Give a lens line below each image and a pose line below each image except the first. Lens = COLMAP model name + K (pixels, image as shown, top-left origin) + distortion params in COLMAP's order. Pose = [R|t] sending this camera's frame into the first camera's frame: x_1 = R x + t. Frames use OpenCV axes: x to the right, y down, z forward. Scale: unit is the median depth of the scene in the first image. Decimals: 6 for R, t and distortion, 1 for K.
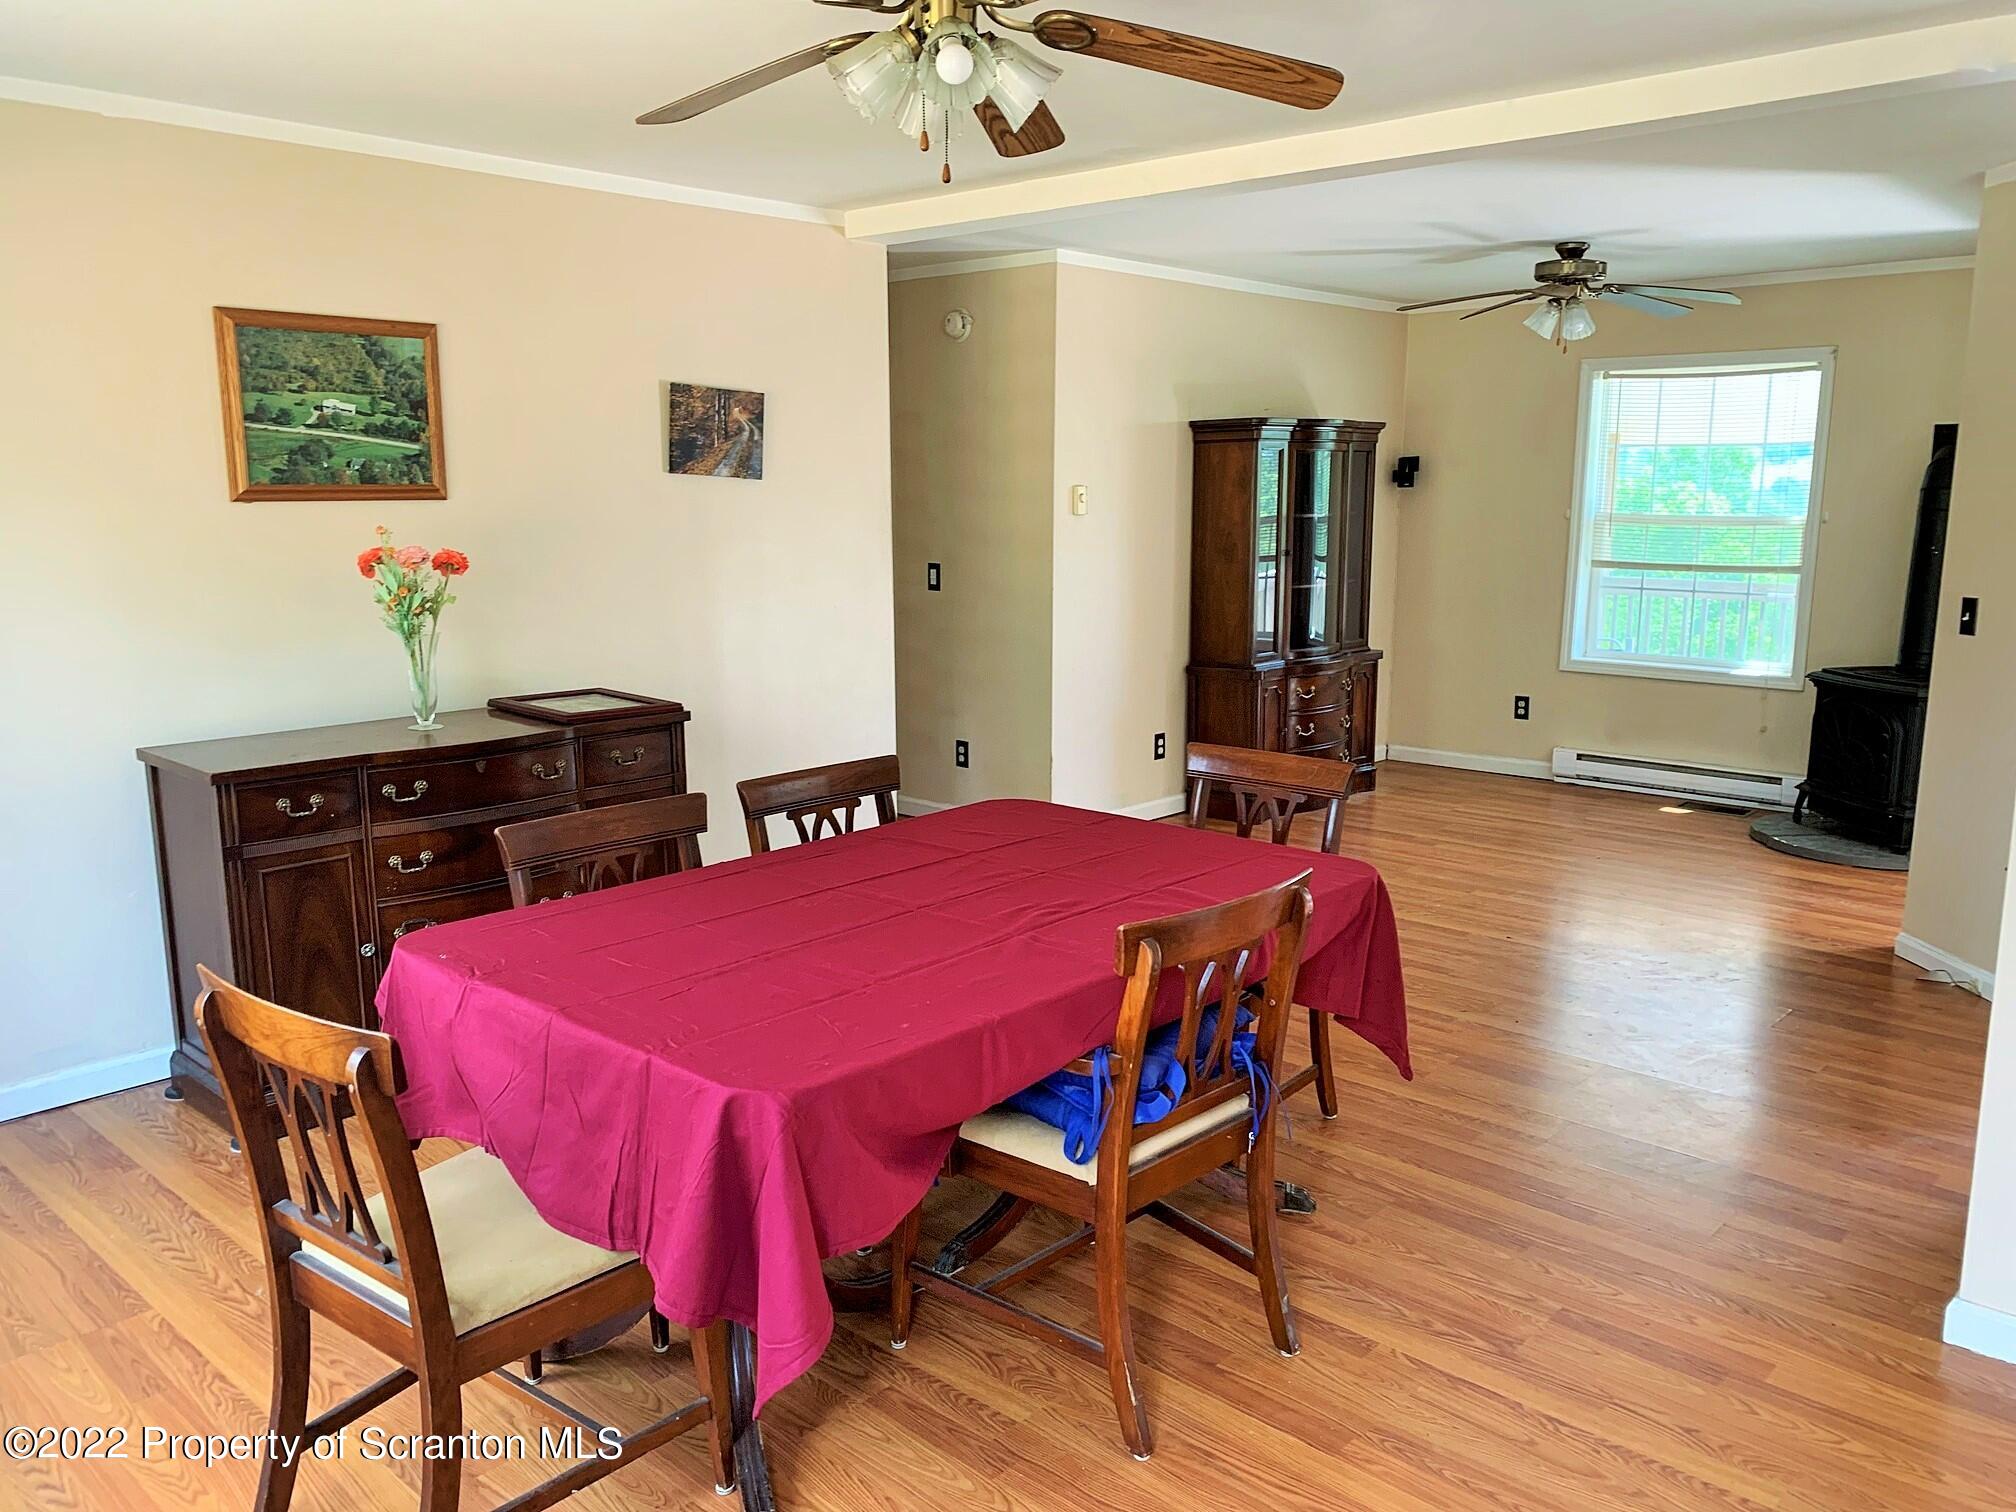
lens RADIAL K [[1519.3, 0, 1008.0], [0, 1519.3, 756.0], [0, 0, 1]] dist [0.102203, -0.158261]
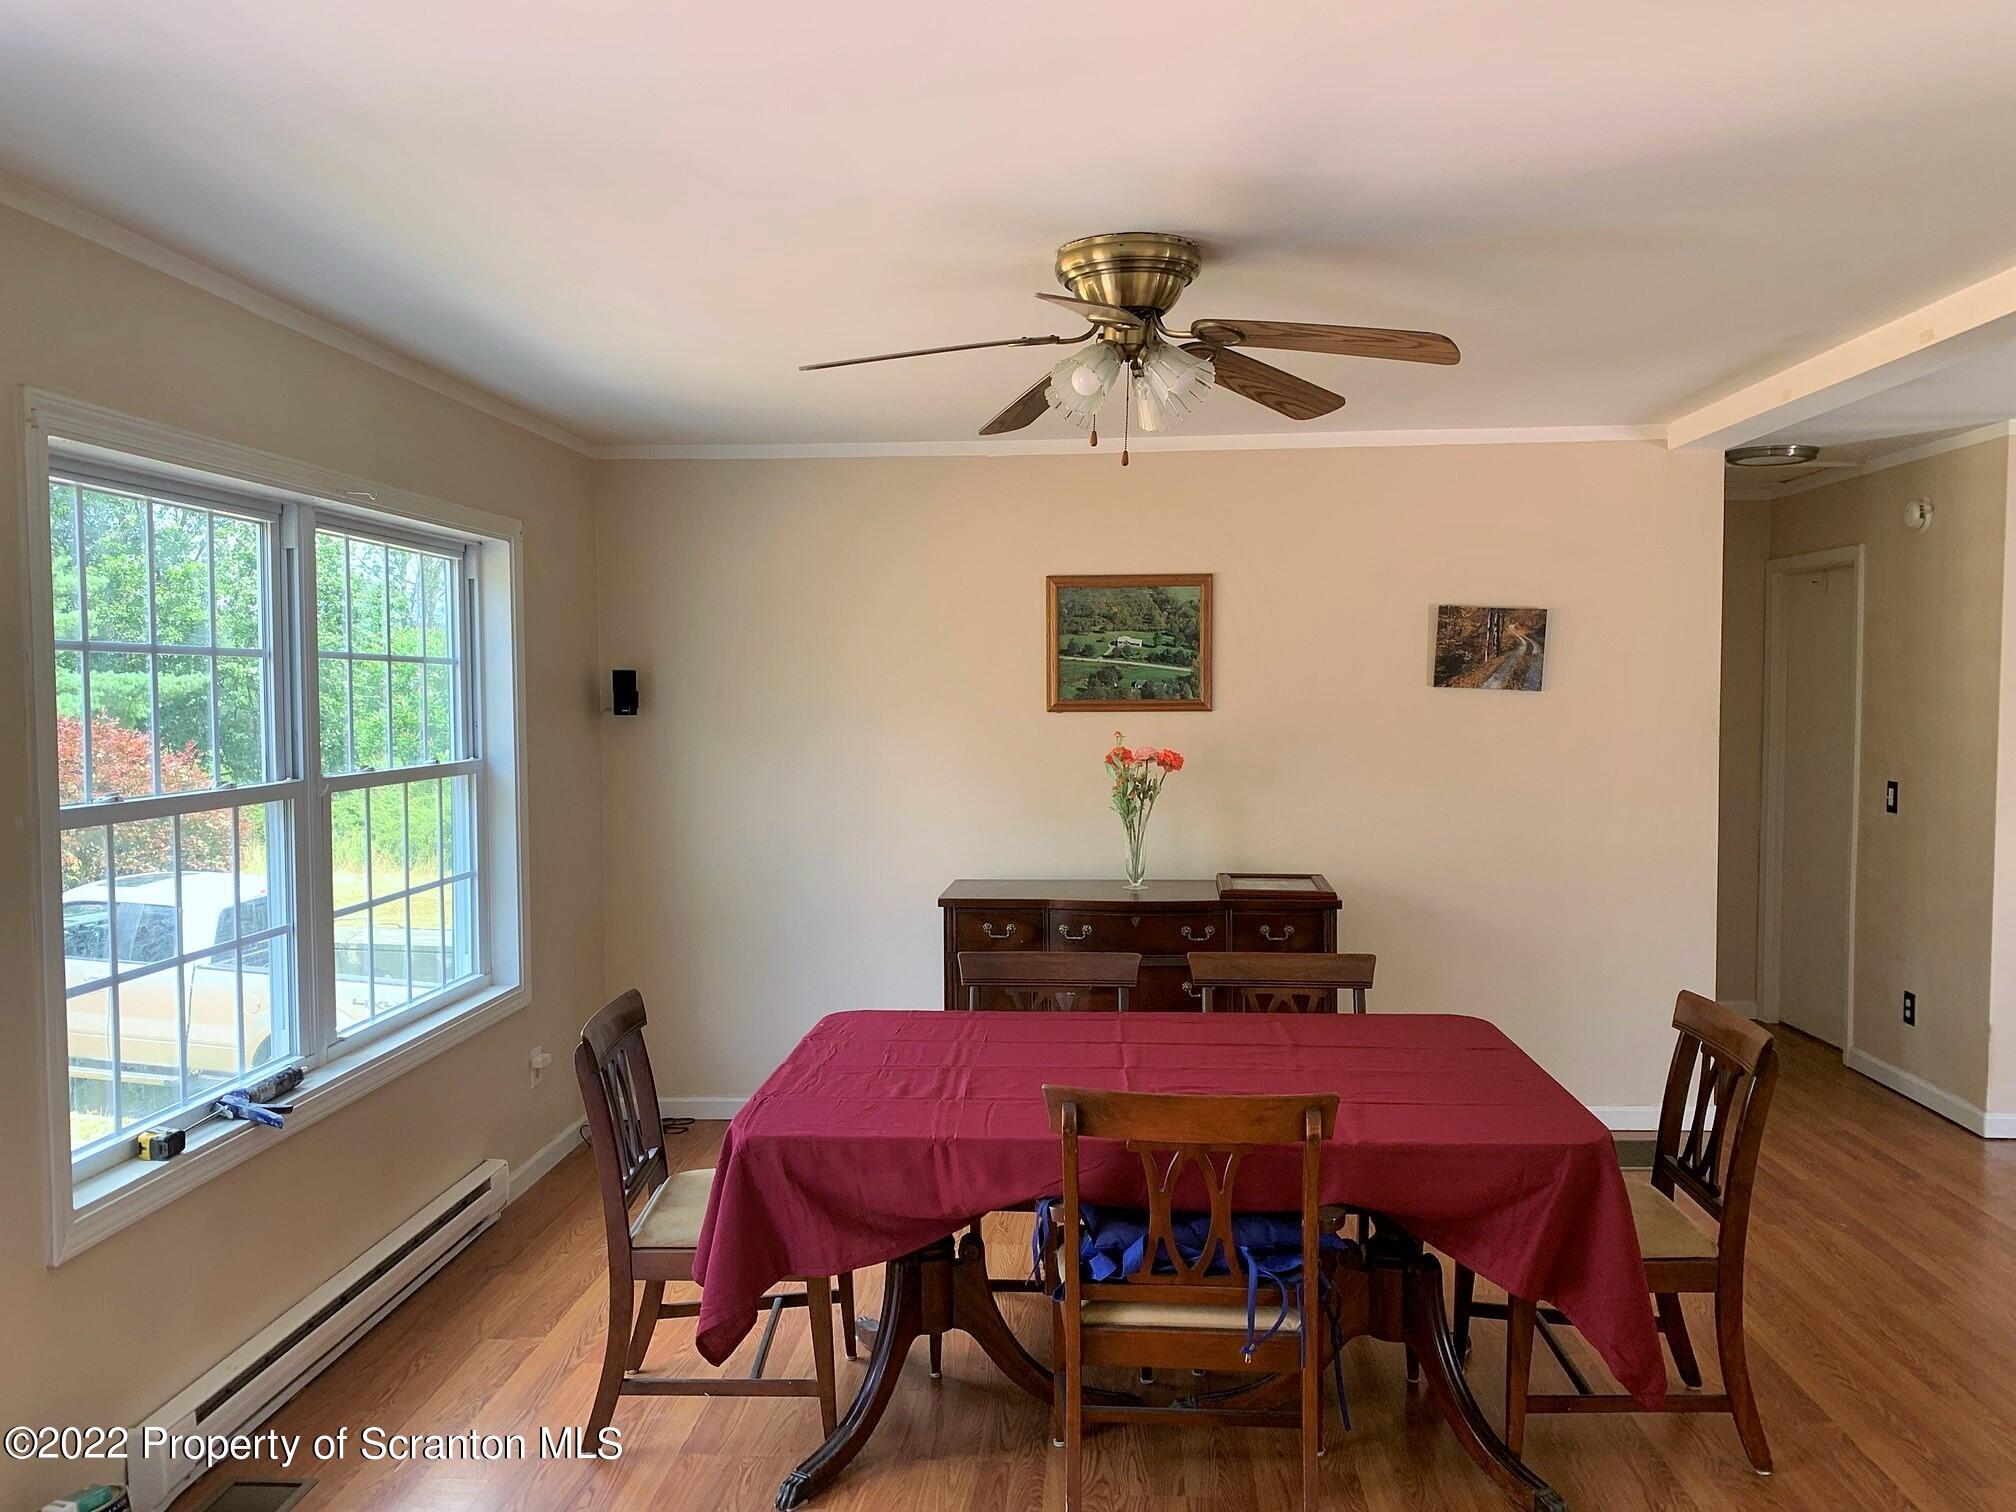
lens RADIAL K [[1545.9, 0, 1052.9], [0, 1545.9, 761.0], [0, 0, 1]] dist [0.087796, -0.128311]
pose [[0.638625, 0.038068, -0.768576, 0.339493], [-0.132056, 0.989381, -0.060723, -0.022033], [0.758103, 0.140274, 0.636870, 0.073206]]
